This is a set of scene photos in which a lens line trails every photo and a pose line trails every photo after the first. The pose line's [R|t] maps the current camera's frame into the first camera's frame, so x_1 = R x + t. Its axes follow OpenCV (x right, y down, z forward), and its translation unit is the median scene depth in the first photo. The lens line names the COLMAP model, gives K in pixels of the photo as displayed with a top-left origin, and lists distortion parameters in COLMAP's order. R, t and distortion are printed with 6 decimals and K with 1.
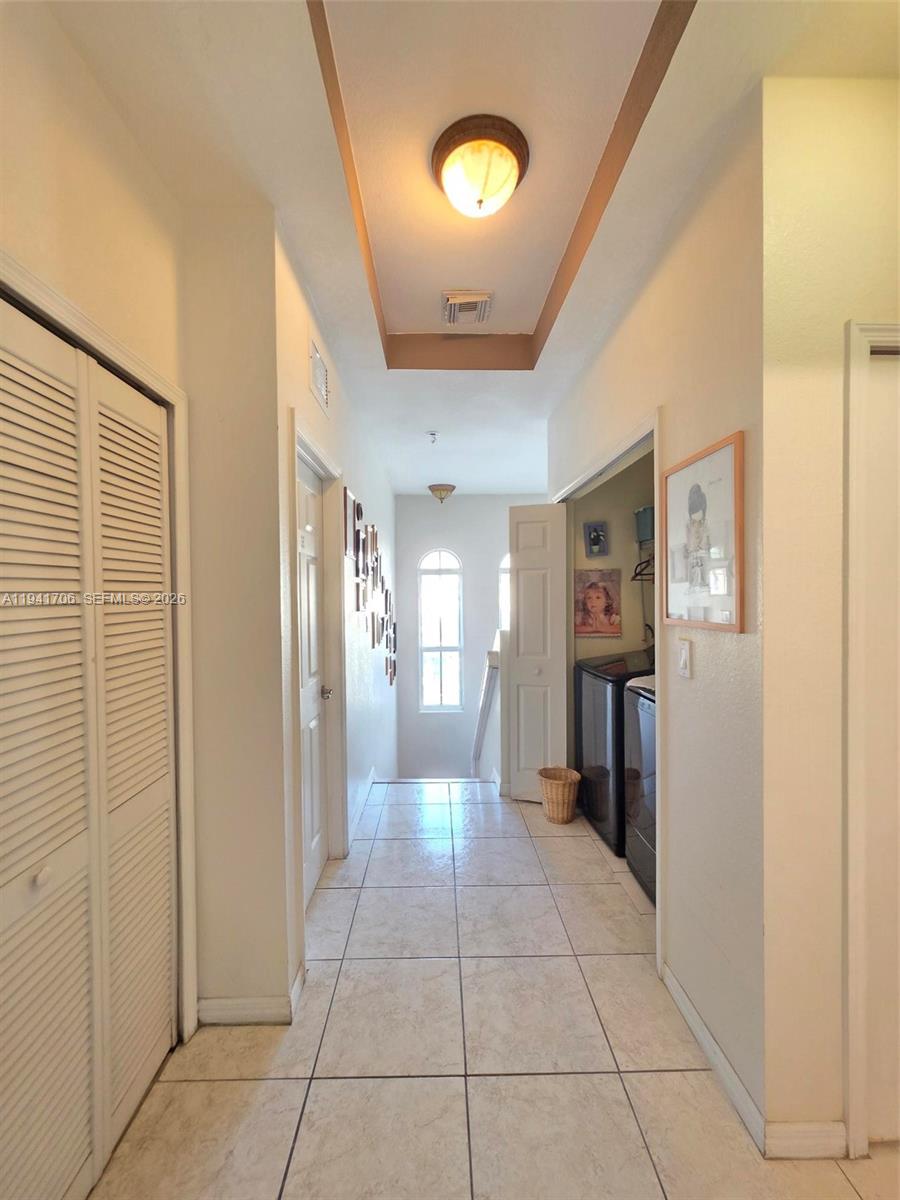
lens RADIAL K [[504.7, 0, 450.0], [0, 504.7, 600.0], [0, 0, 1]] dist [0.007556, 0.000075]
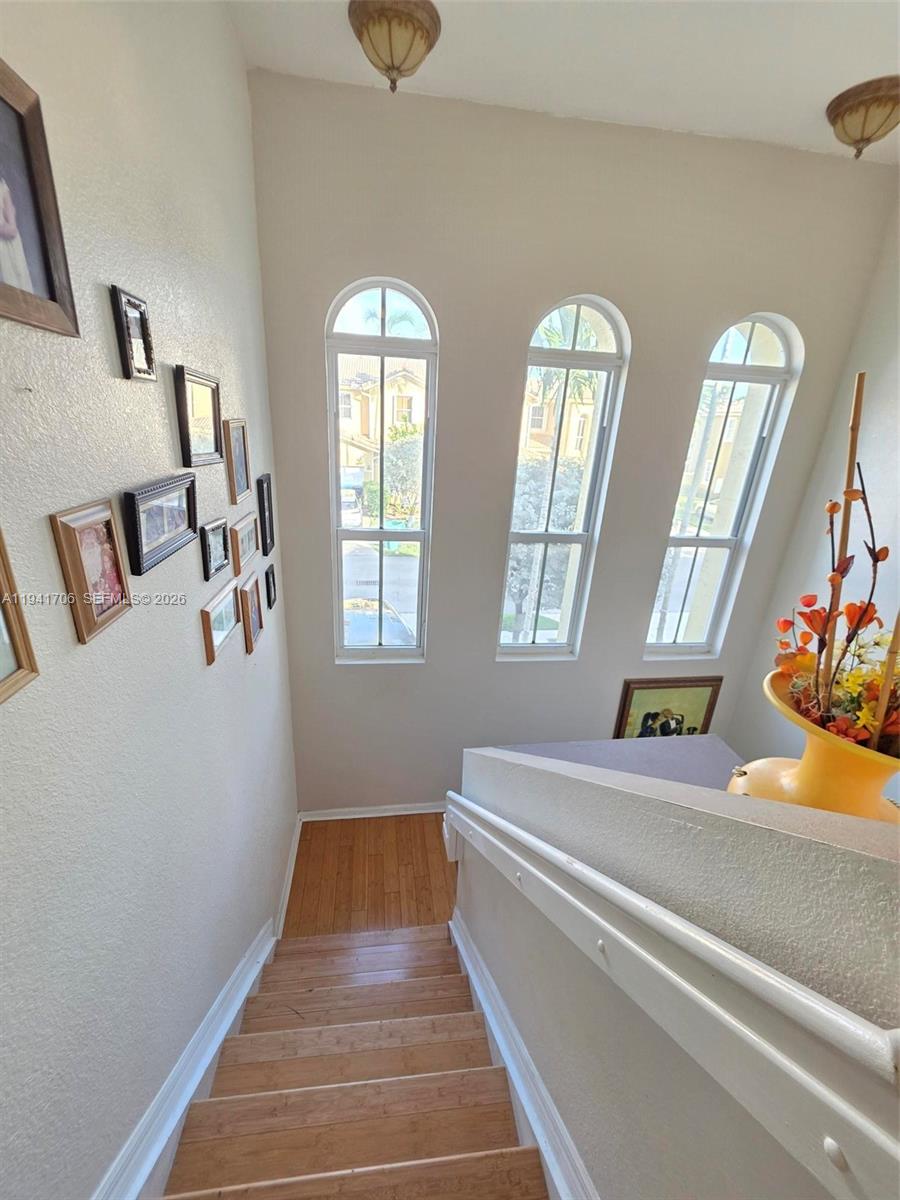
lens RADIAL K [[504.7, 0, 450.0], [0, 504.7, 600.0], [0, 0, 1]] dist [0.007556, 0.000075]
pose [[0.992828, 0.025897, 0.116717, -0.008486], [-0.064775, 0.937070, 0.343079, -0.008876], [-0.100487, -0.348179, 0.932027, 0.545003]]
